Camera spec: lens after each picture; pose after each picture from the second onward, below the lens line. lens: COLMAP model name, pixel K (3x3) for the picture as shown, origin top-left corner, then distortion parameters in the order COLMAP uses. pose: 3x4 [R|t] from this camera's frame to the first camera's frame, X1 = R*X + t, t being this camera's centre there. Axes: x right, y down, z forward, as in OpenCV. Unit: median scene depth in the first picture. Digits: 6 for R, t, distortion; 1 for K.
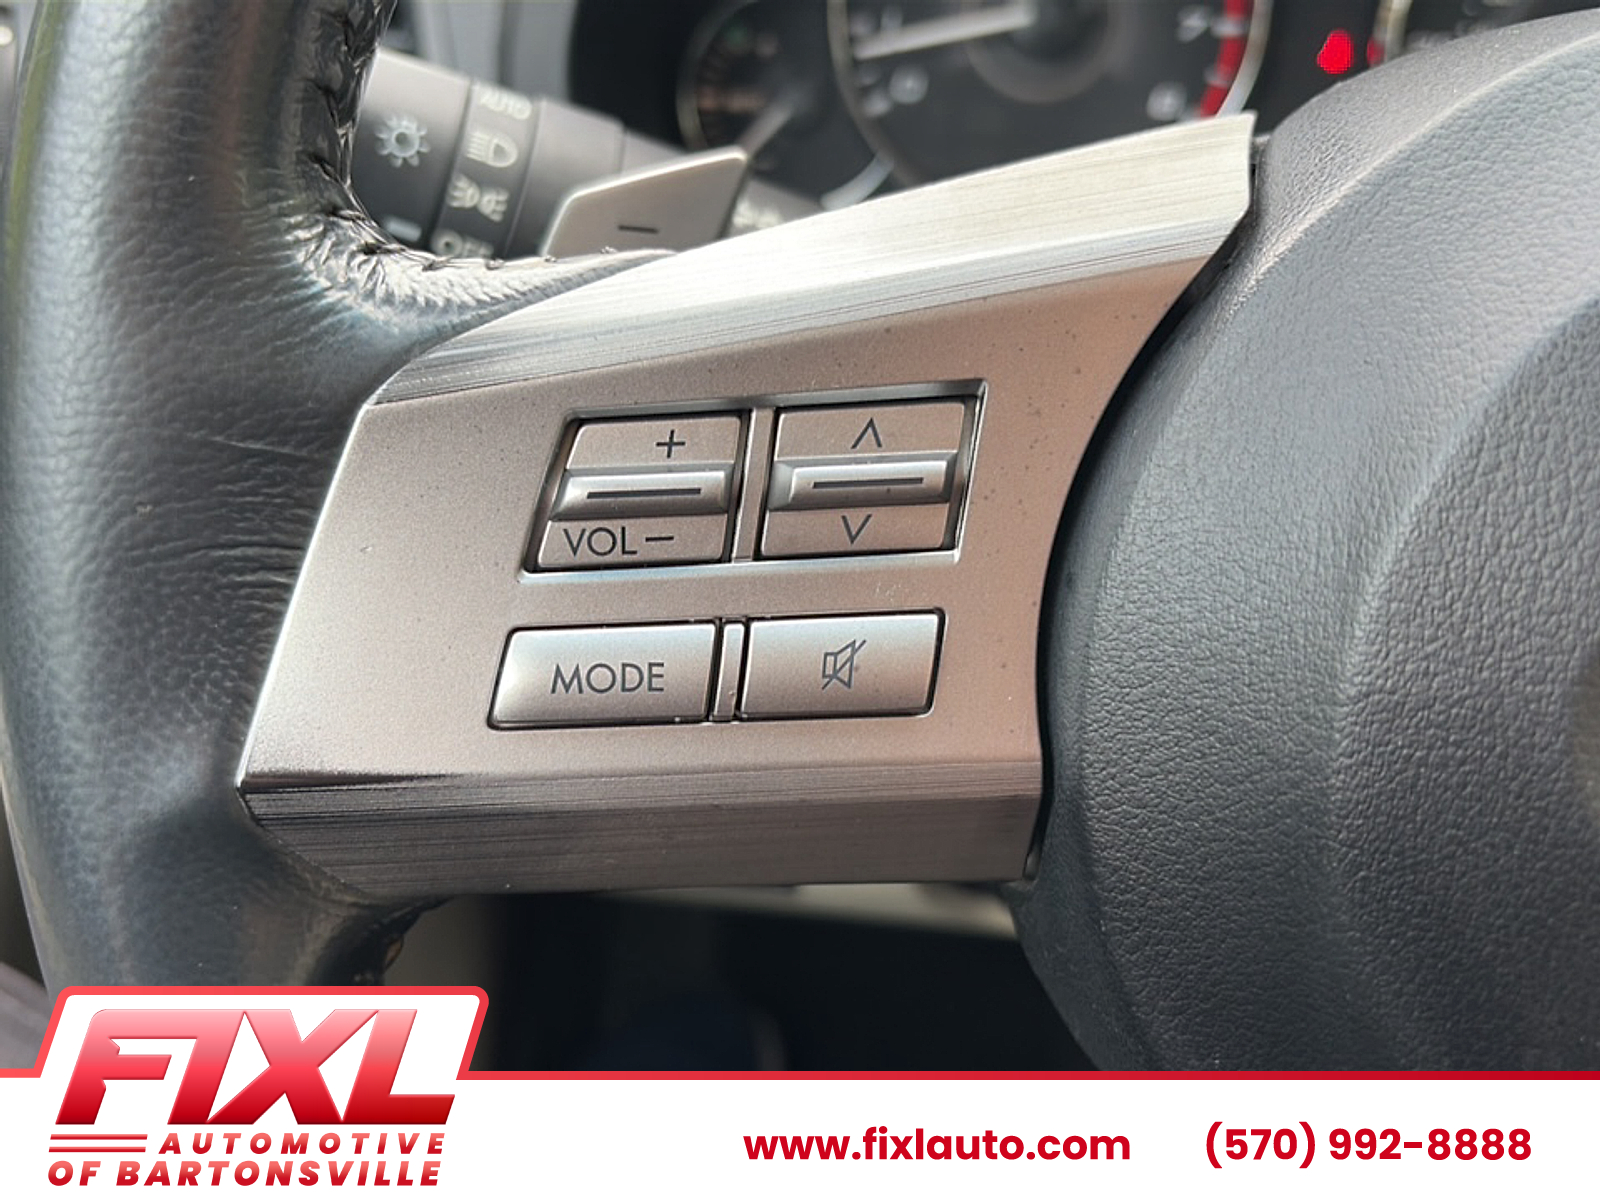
lens RADIAL K [[1549.6, 0, 811.1], [0, 1549.6, 591.2], [0, 0, 1]] dist [0.003153, 0.000000]
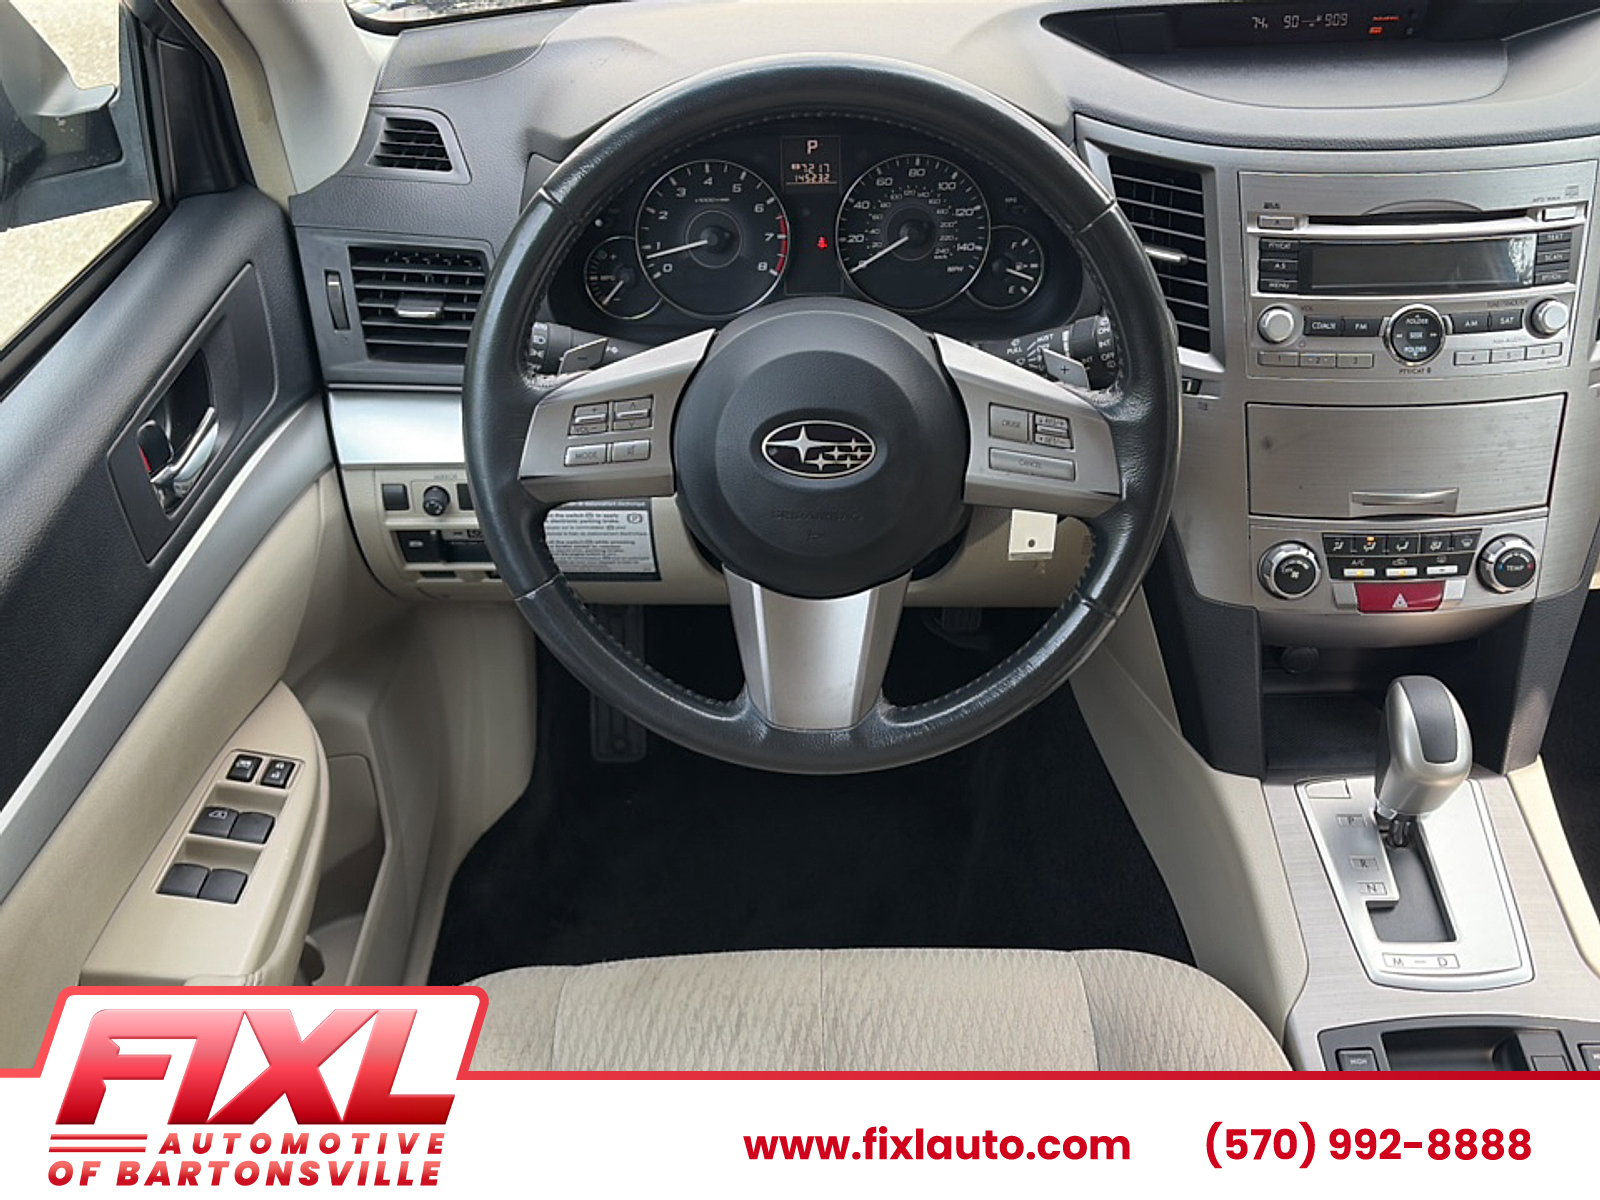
lens RADIAL K [[1497.4, 0, 805.9], [0, 1497.4, 601.2], [0, 0, 1]] dist [0.004427, 0.000000]
pose [[0.994210, -0.099668, 0.040162, 0.351805], [0.097939, 0.994266, 0.042932, 0.398663], [-0.044211, -0.038750, 0.998270, -4.108625]]
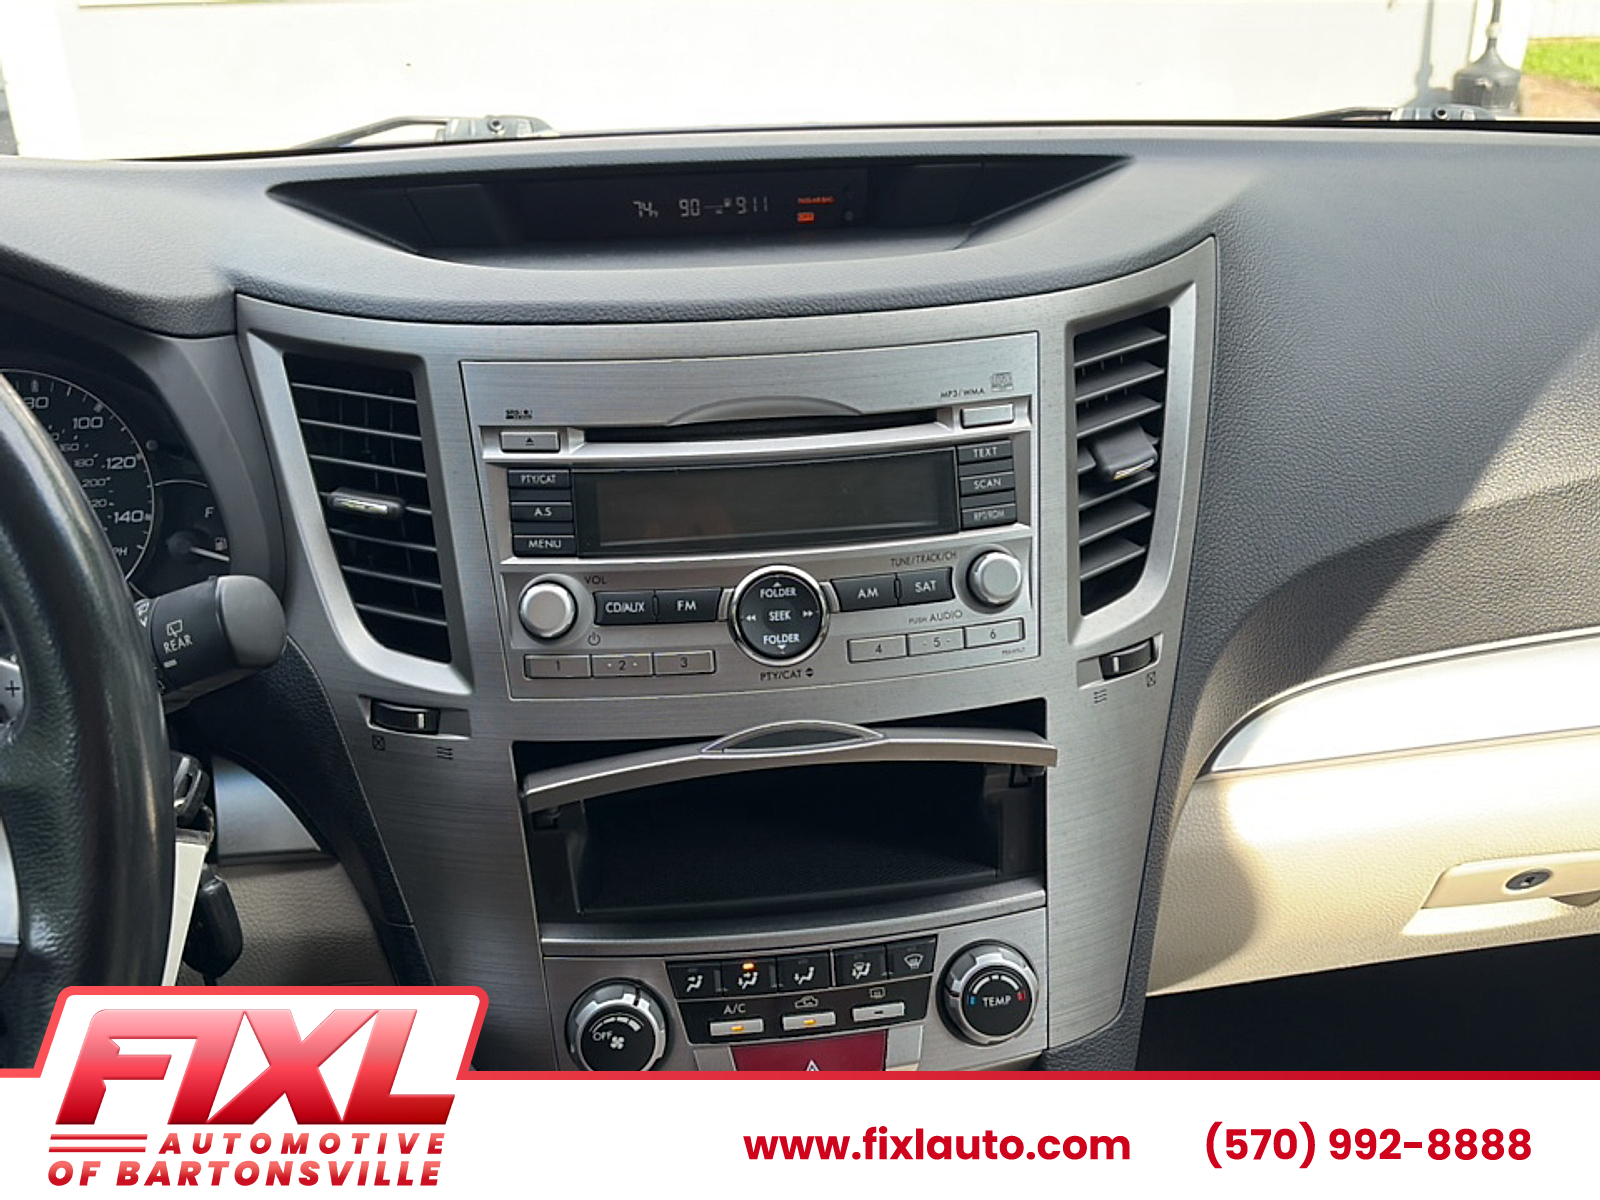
lens RADIAL K [[1497.4, 0, 822.0], [0, 1497.4, 600.0], [0, 0, 1]] dist [0.004427, 0.000000]
pose [[0.973549, -0.128150, 0.189153, 2.514277], [0.161164, 0.972007, -0.170963, 0.425760], [-0.161949, 0.196926, 0.966950, -1.709470]]
